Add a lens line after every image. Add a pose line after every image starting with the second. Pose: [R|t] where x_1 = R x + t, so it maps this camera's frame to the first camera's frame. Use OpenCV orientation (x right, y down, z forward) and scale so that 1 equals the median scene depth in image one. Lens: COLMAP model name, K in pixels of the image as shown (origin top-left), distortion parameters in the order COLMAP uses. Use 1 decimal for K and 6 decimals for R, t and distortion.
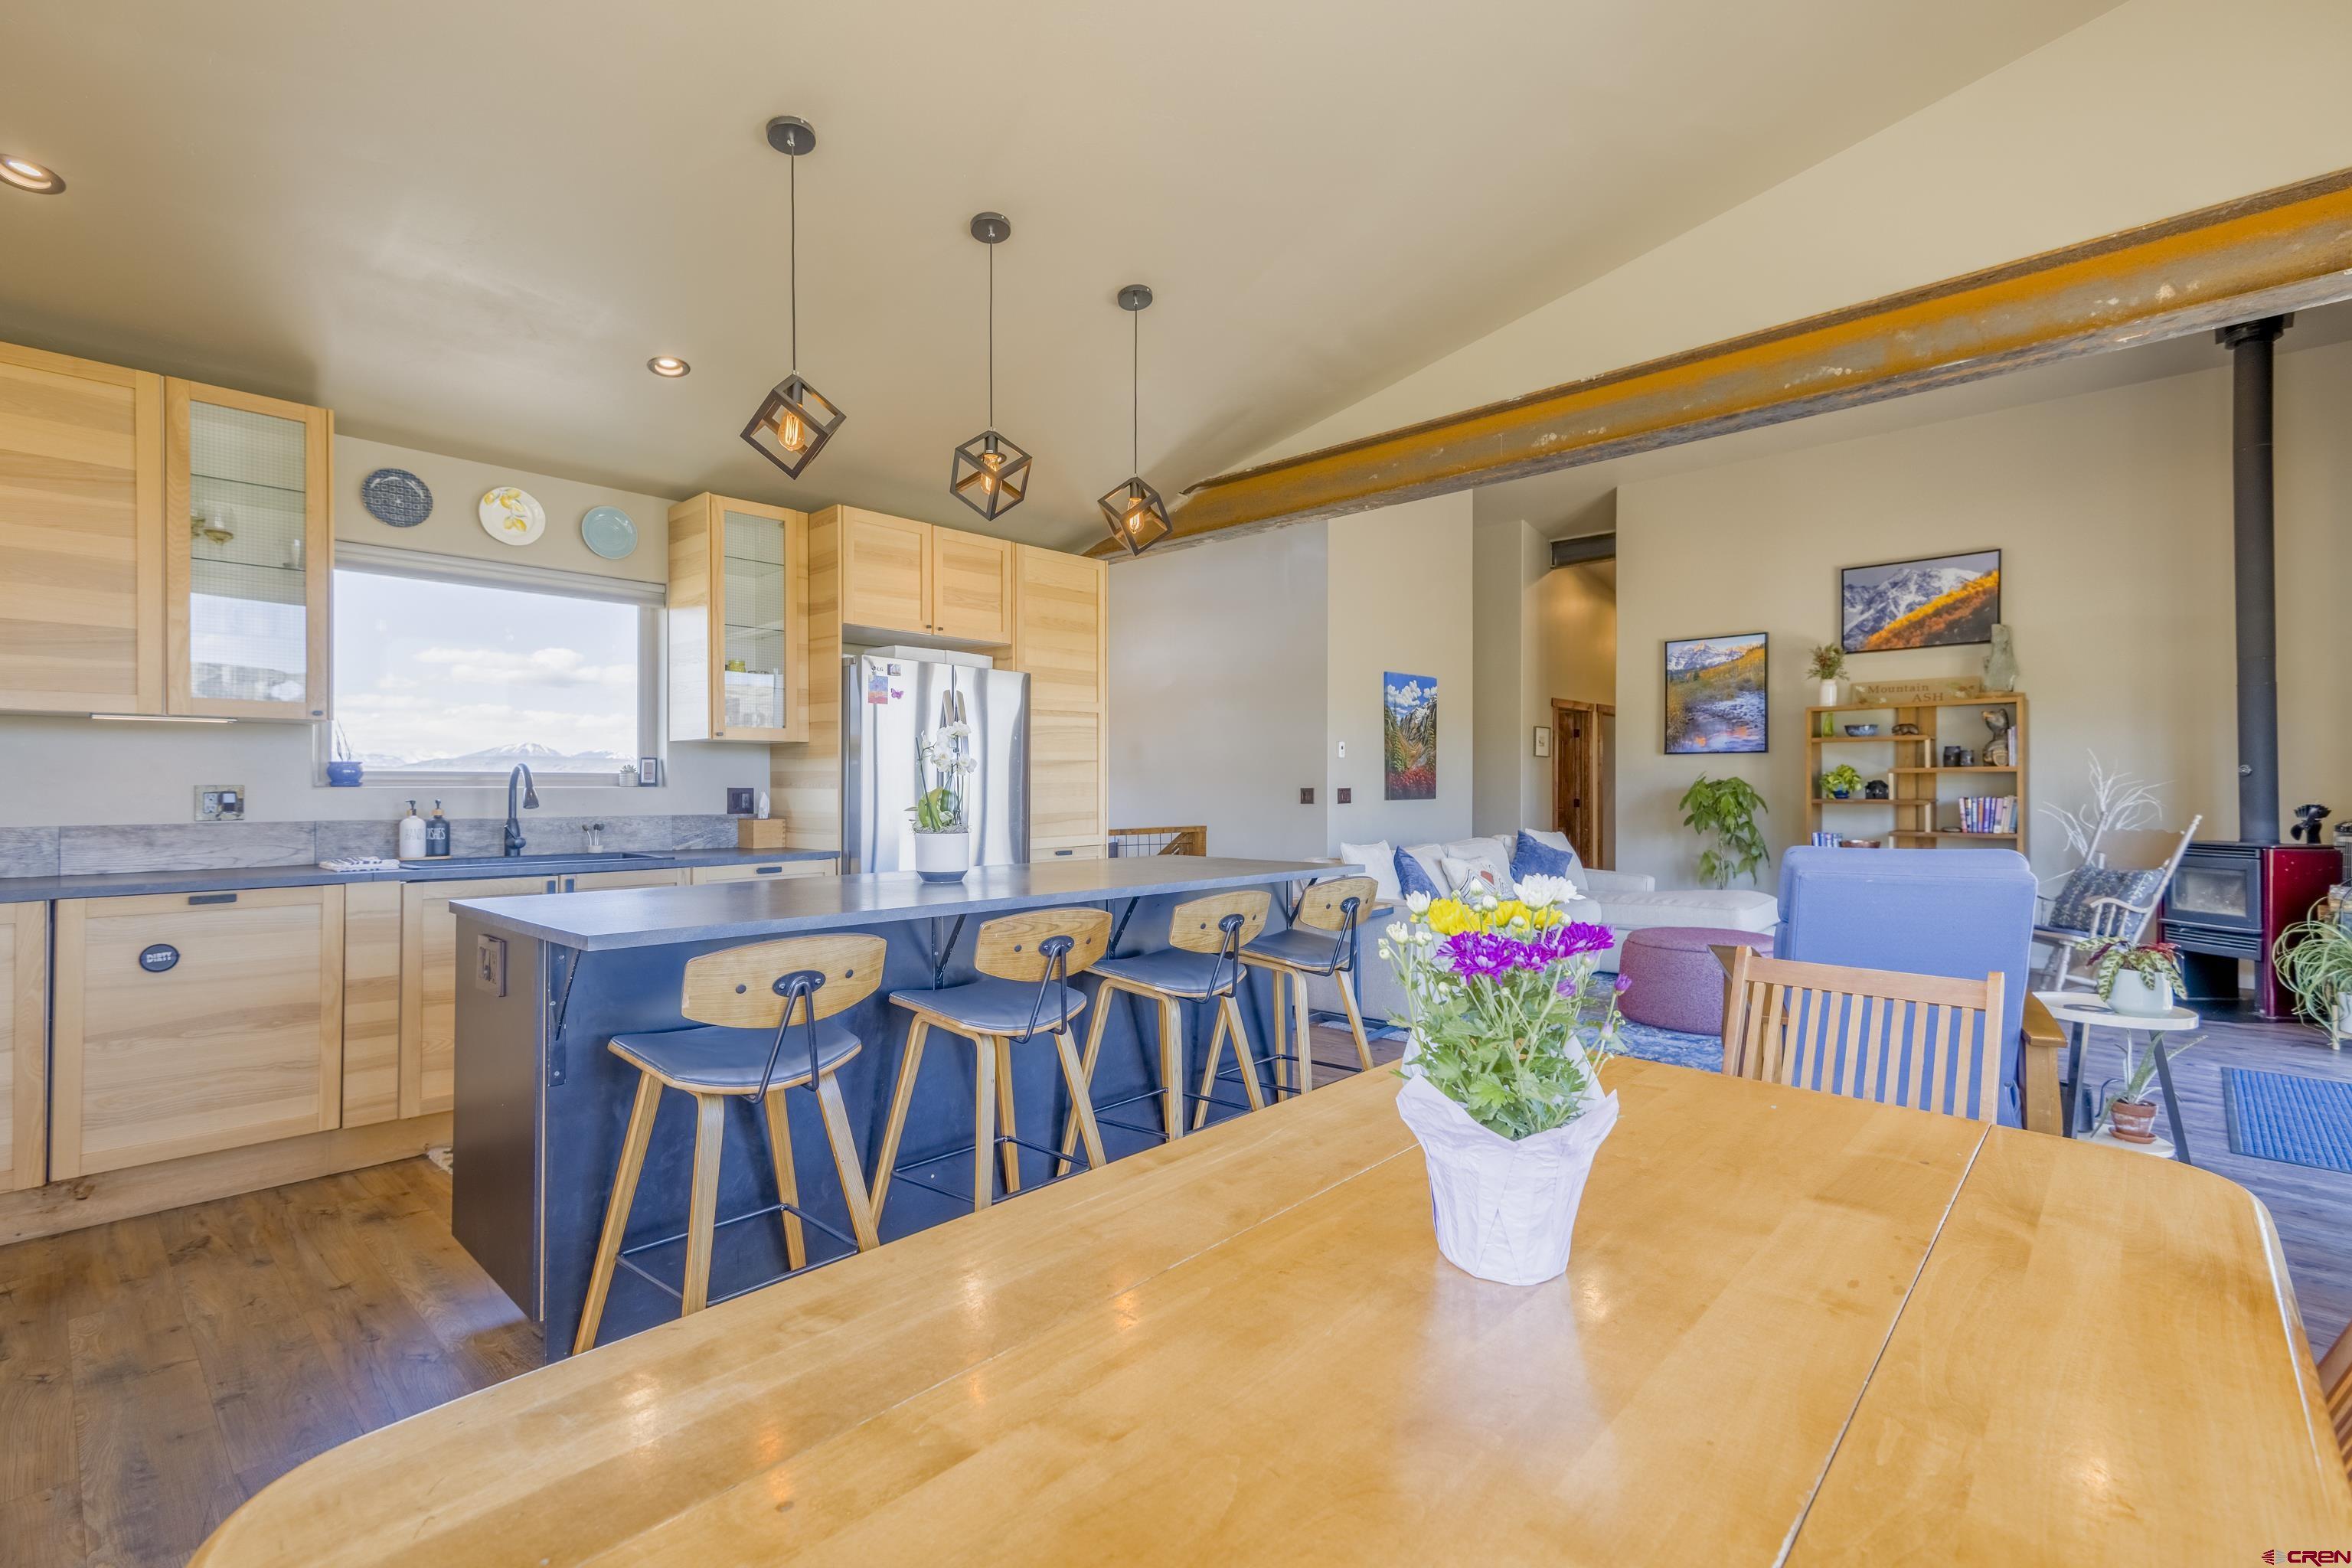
lens RADIAL K [[1055.9, 0, 1176.0], [0, 1055.9, 784.0], [0, 0, 1]] dist [0.027343, 0.000256]
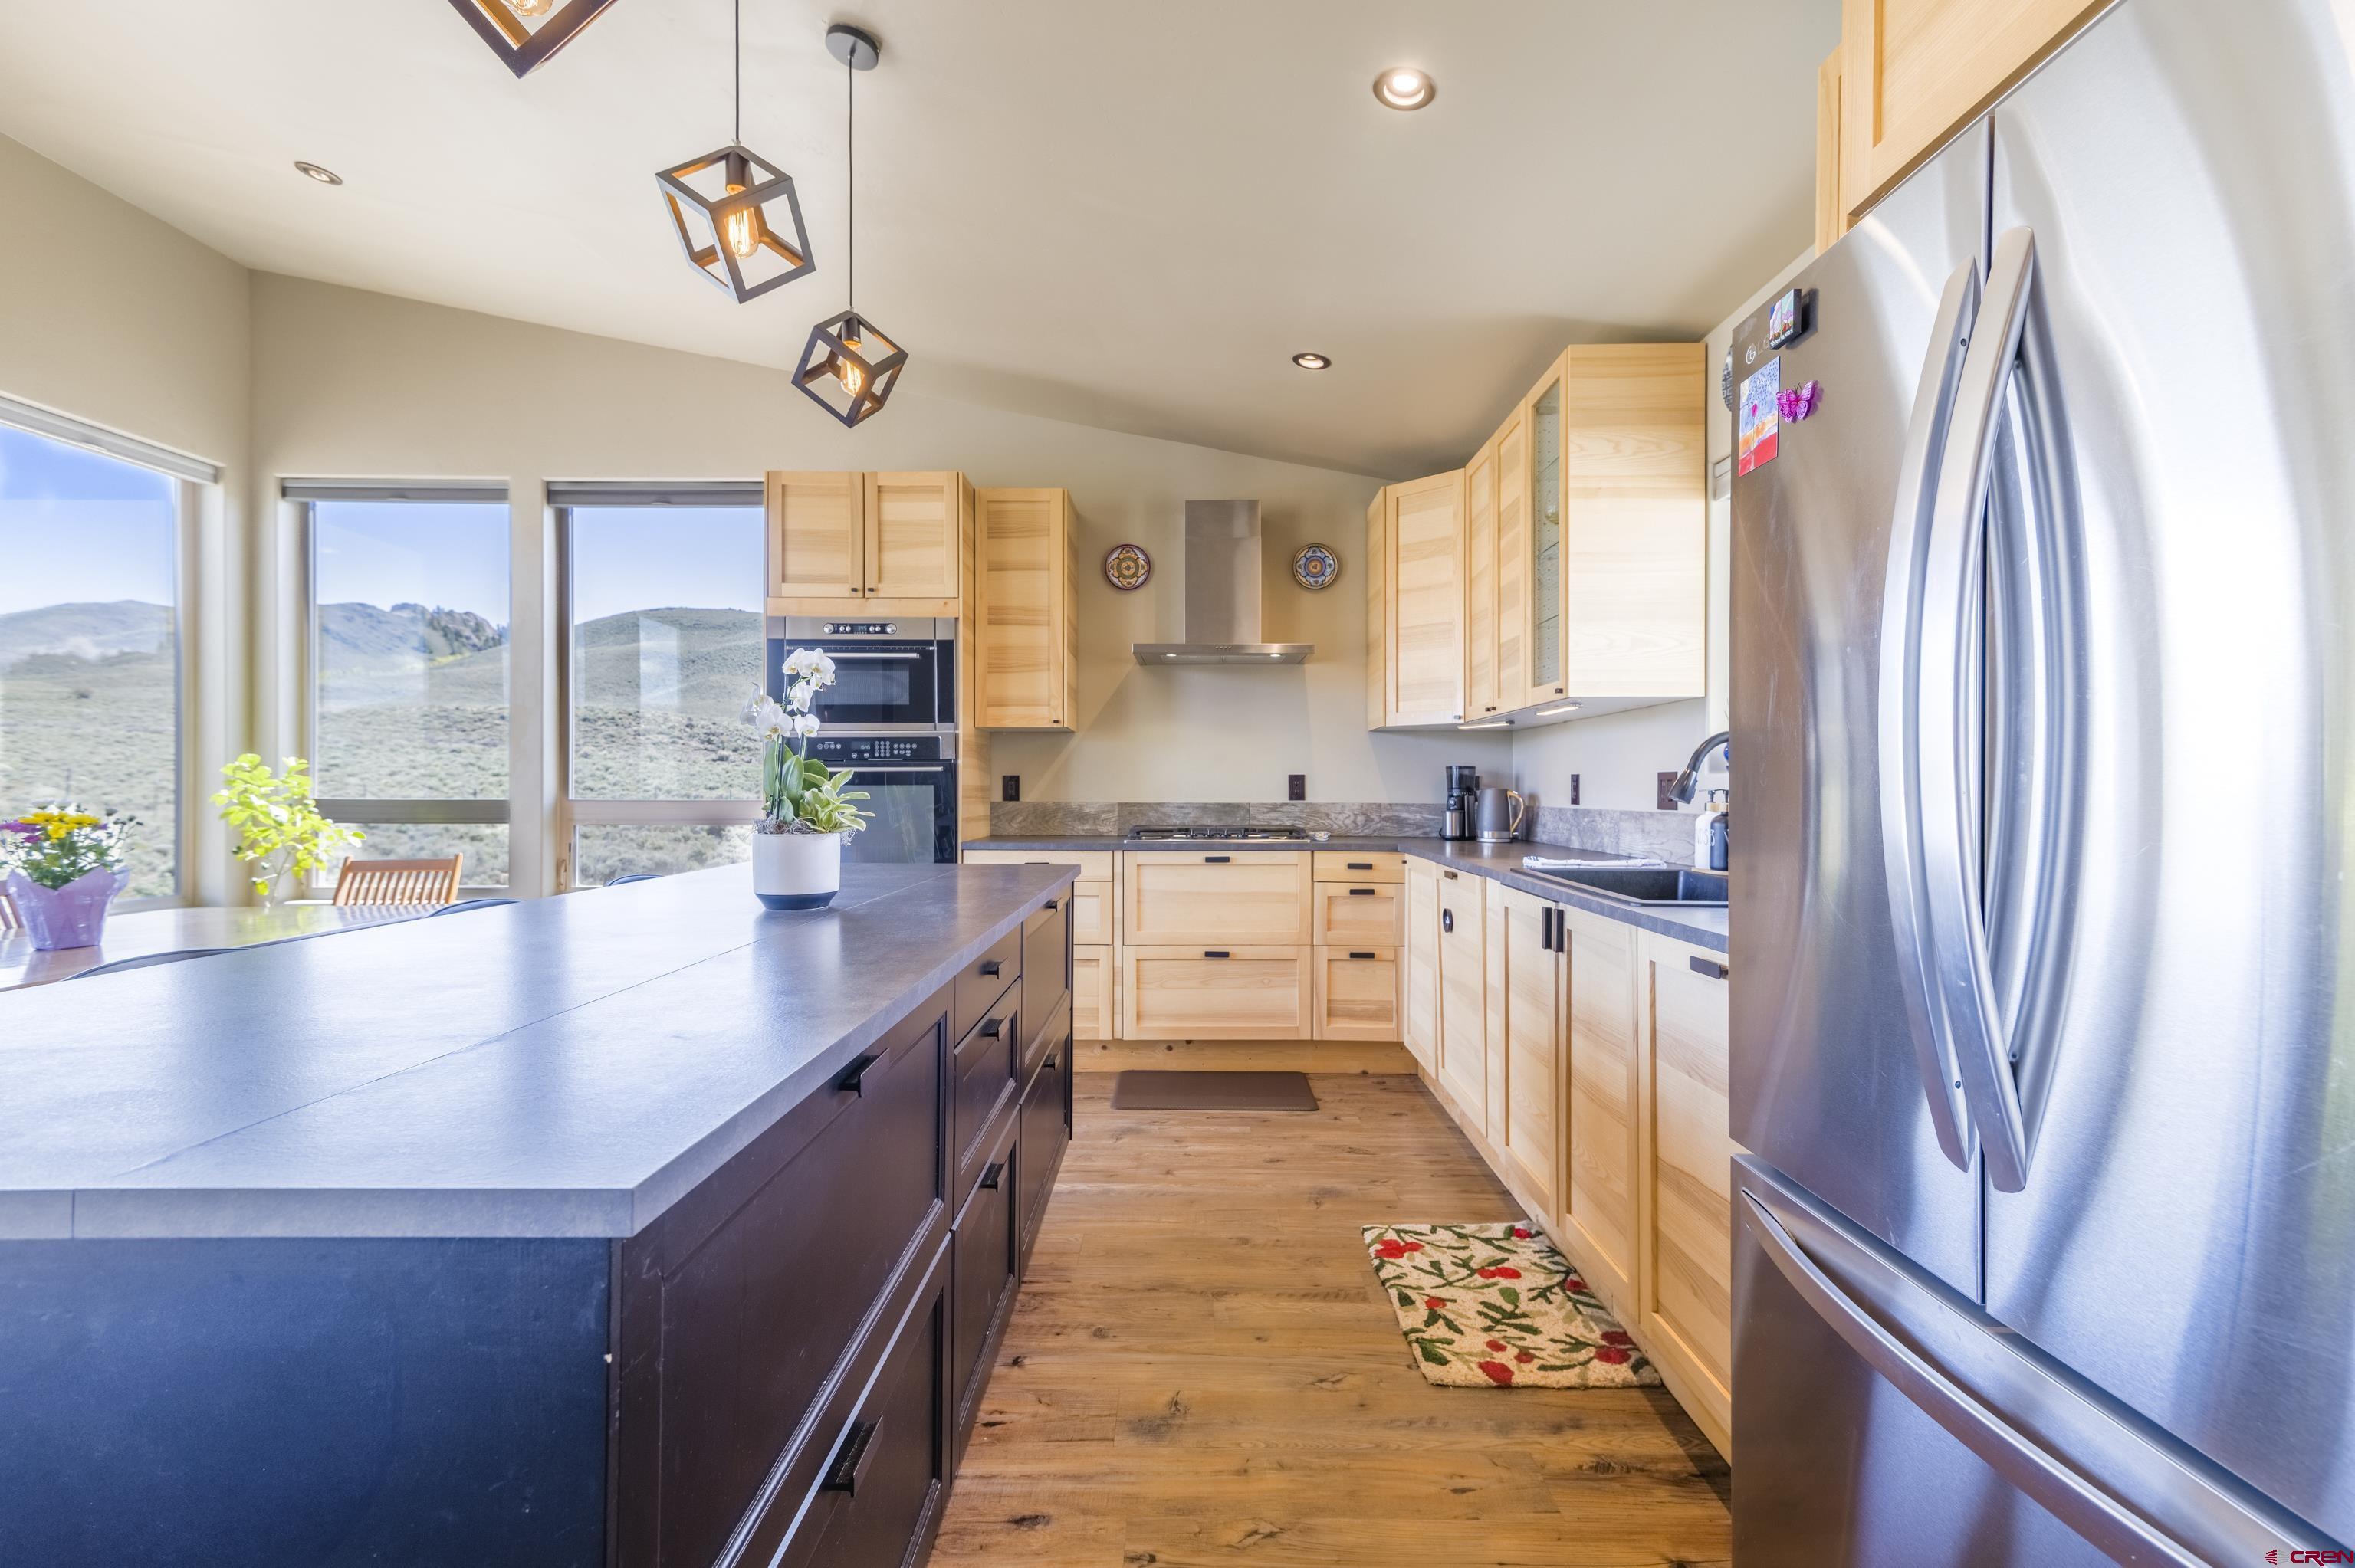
lens RADIAL K [[1057.0, 0, 1177.5], [0, 1057.0, 784.0], [0, 0, 1]] dist [0.027343, 0.000256]
pose [[-0.725007, -0.005870, -0.688717, 0.058157], [-0.003319, 0.999982, -0.005029, 0.021763], [0.688734, -0.001360, -0.725013, 1.688572]]
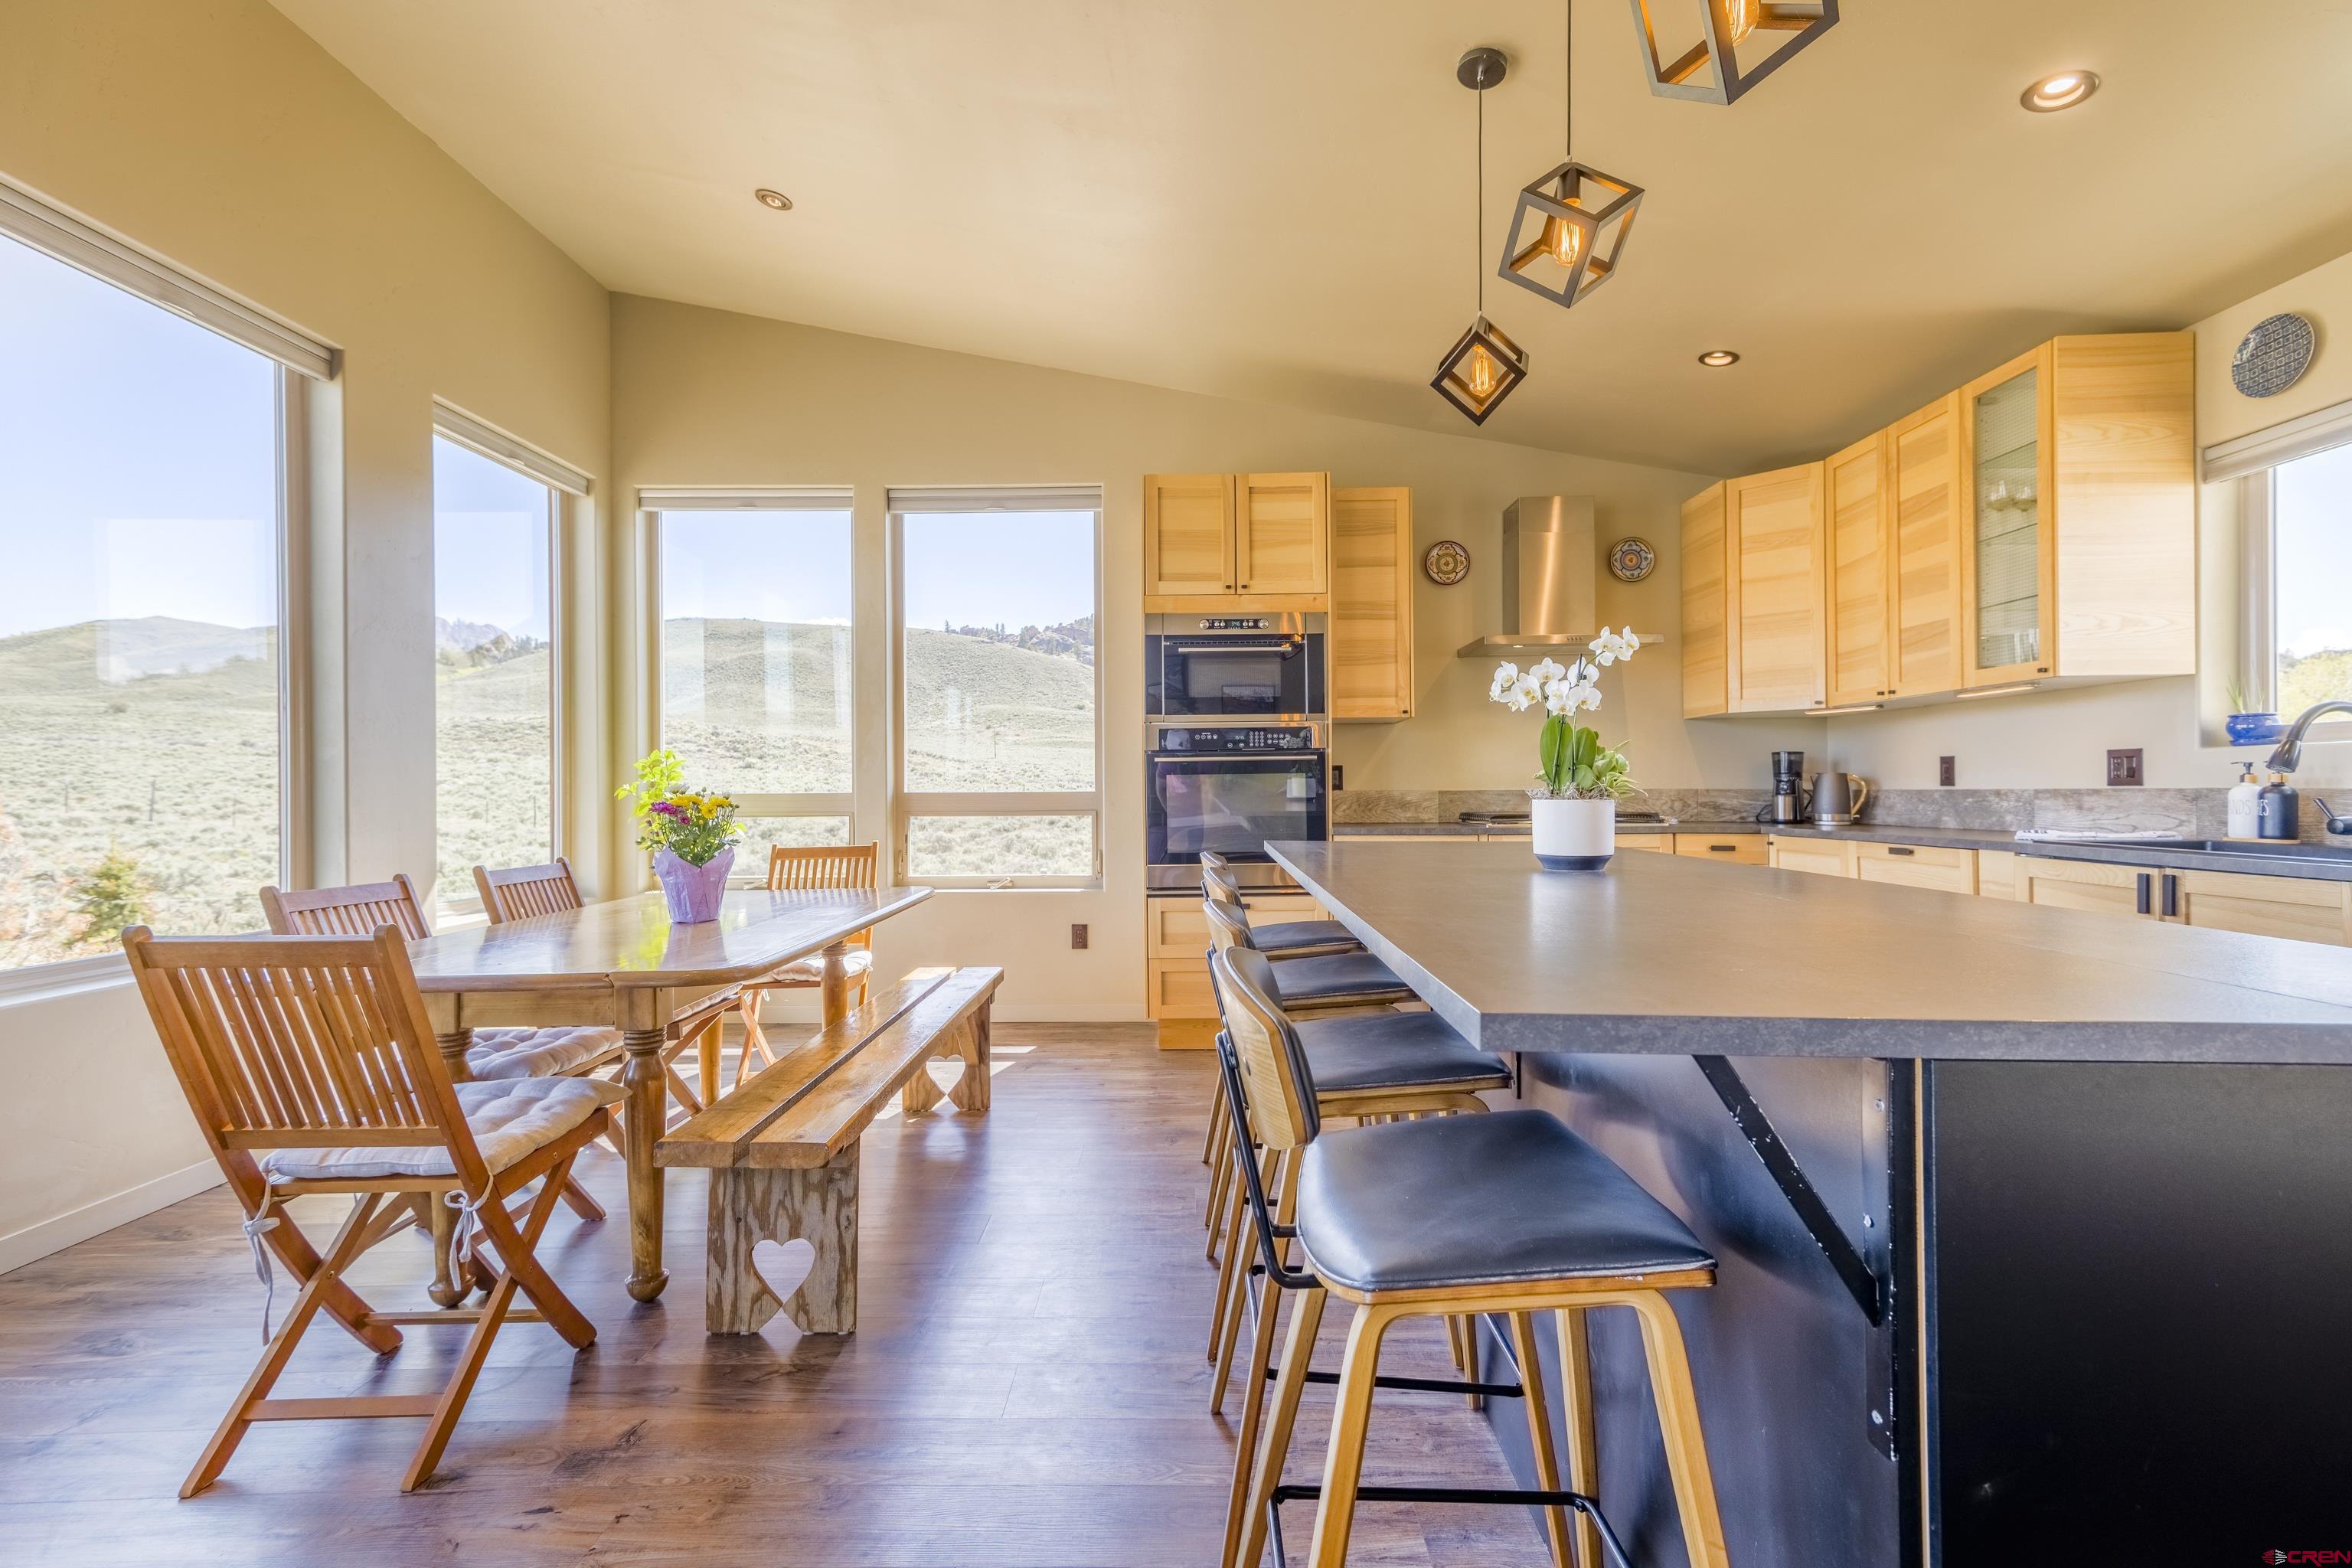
lens RADIAL K [[1055.9, 0, 1176.0], [0, 1055.9, 784.0], [0, 0, 1]] dist [0.027343, 0.000256]
pose [[-0.728040, -0.002068, -0.685532, 0.463742], [0.005697, 0.999943, -0.009066, 0.044519], [0.685511, -0.010506, -0.727986, 1.378898]]
